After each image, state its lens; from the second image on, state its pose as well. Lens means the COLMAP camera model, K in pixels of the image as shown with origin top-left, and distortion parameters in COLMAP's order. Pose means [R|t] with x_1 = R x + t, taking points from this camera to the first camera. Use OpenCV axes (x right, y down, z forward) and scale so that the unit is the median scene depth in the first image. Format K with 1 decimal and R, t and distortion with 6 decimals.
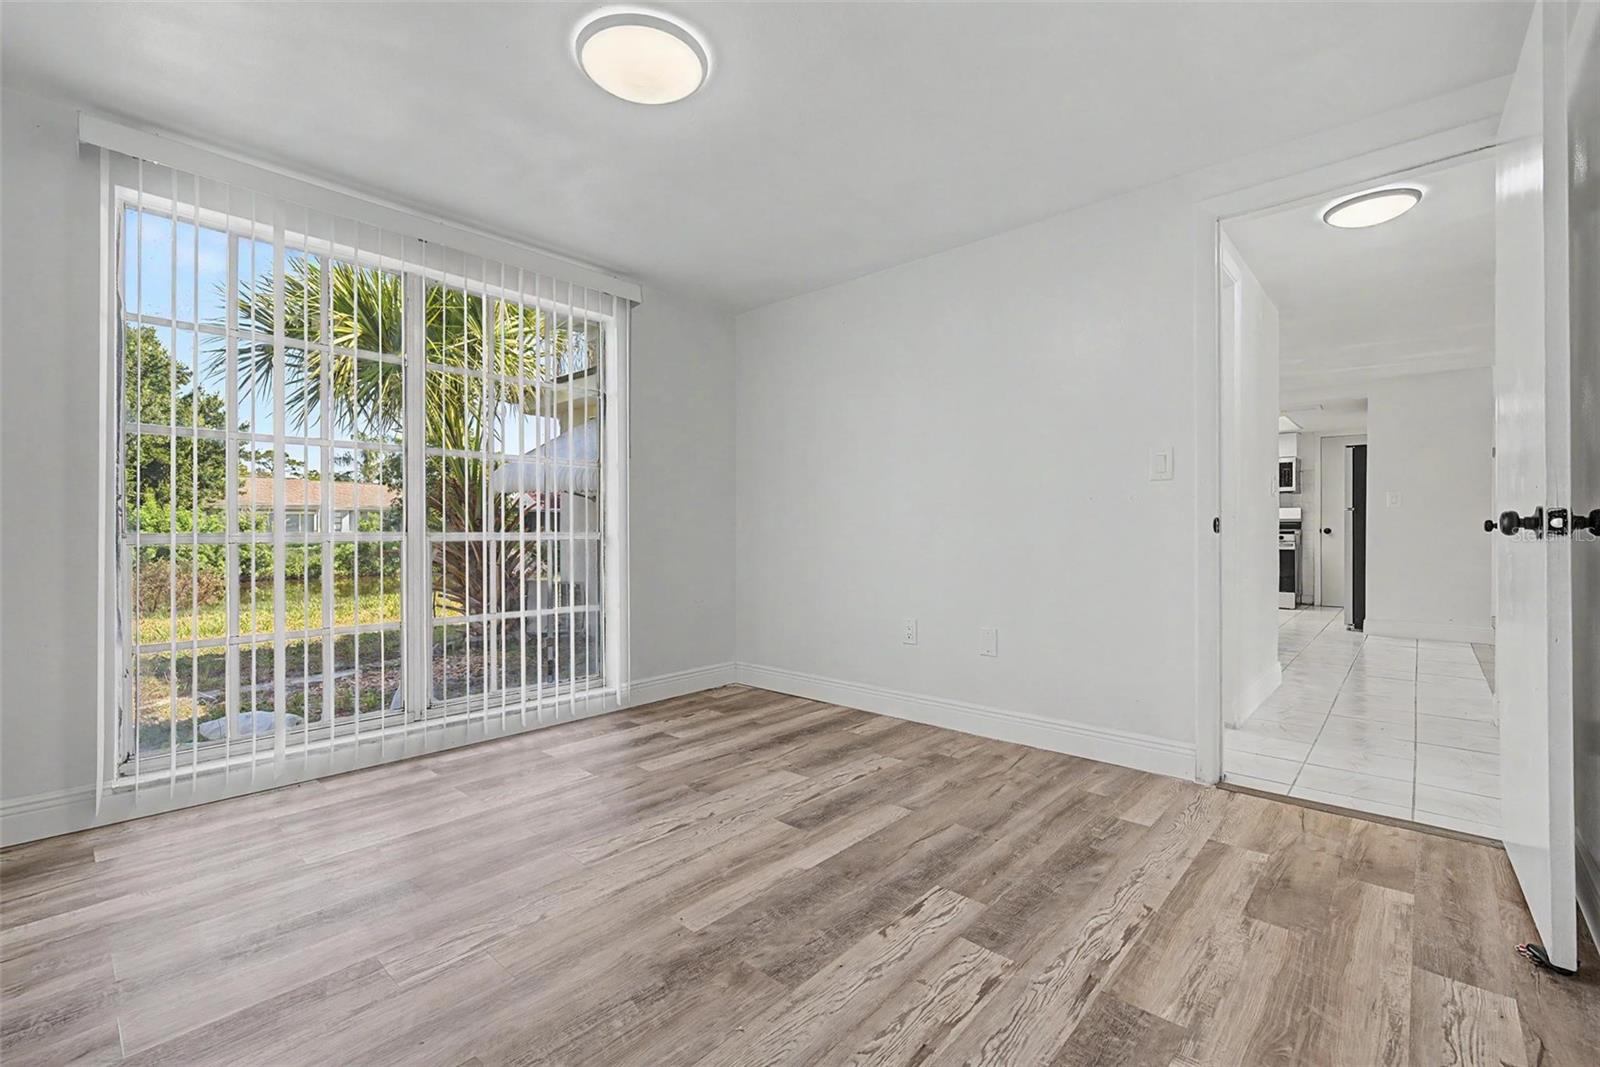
lens RADIAL K [[663.5, 0, 808.7], [0, 663.5, 541.9], [0, 0, 1]] dist [0.000955, -0.000466]
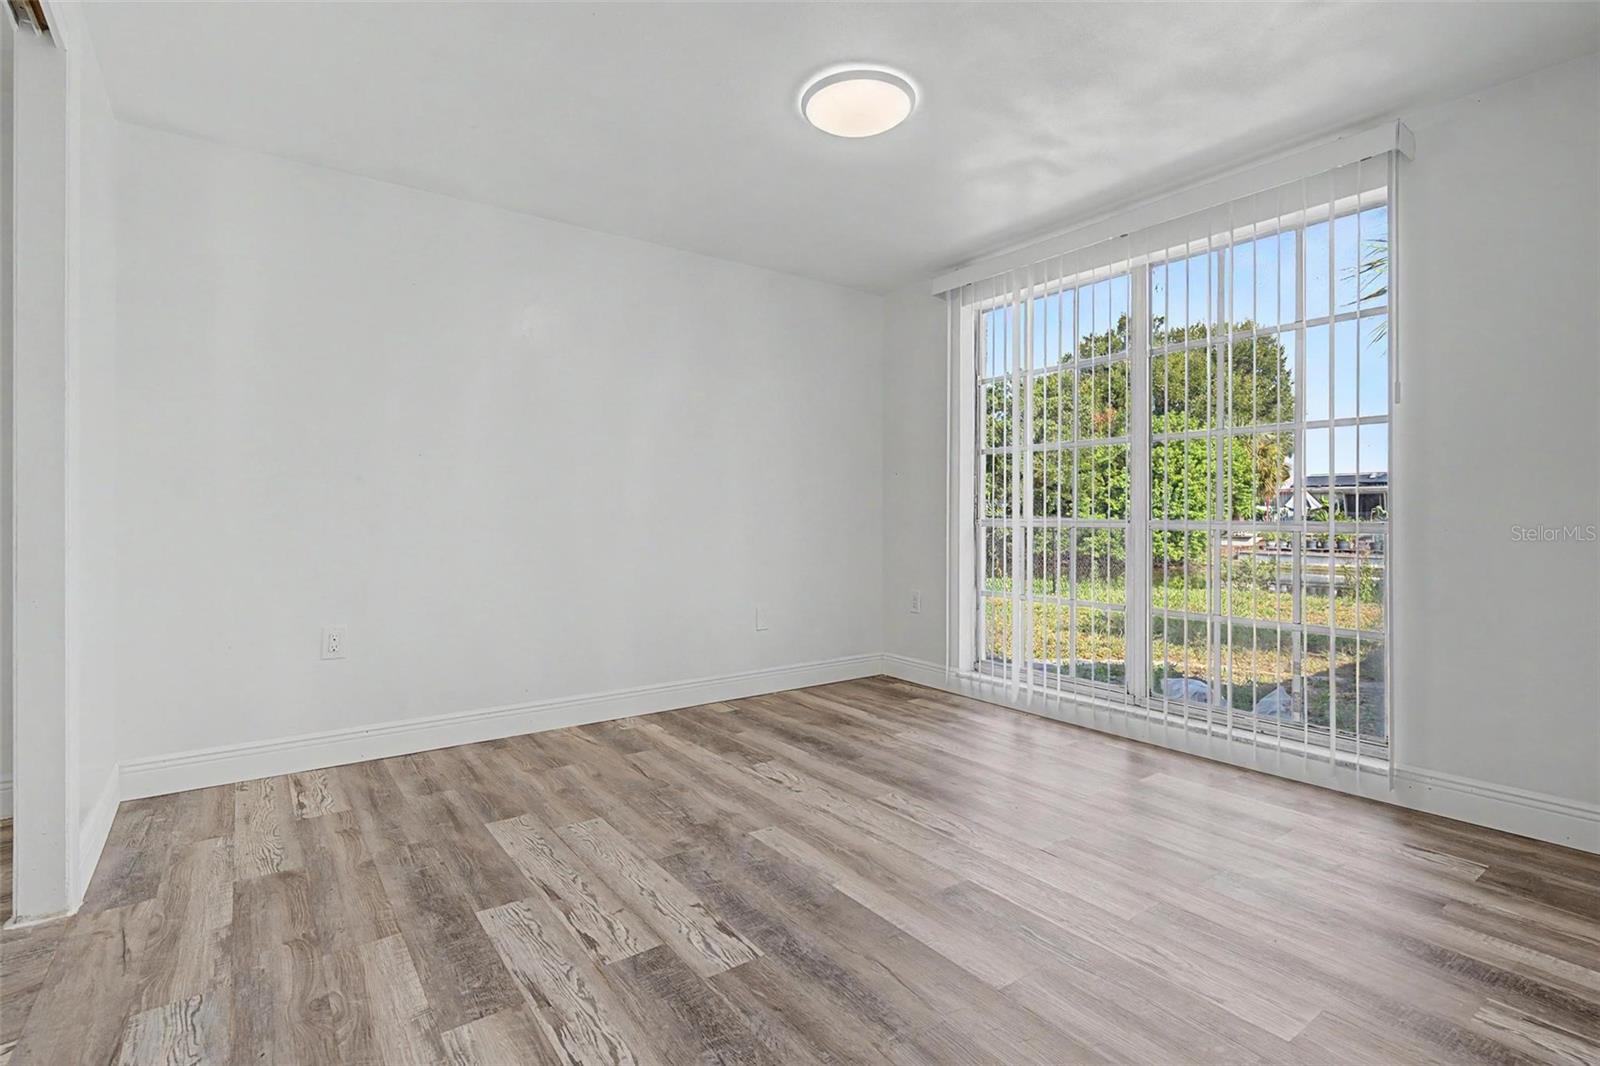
lens RADIAL K [[769.7, 0, 806.2], [0, 769.7, 521.5], [0, 0, 1]] dist [0.005311, 0.001532]
pose [[-0.190547, 0.008235, -0.981644, 1.265748], [-0.017785, 0.999772, 0.011839, -0.030400], [0.981517, 0.019714, -0.190357, 1.391414]]
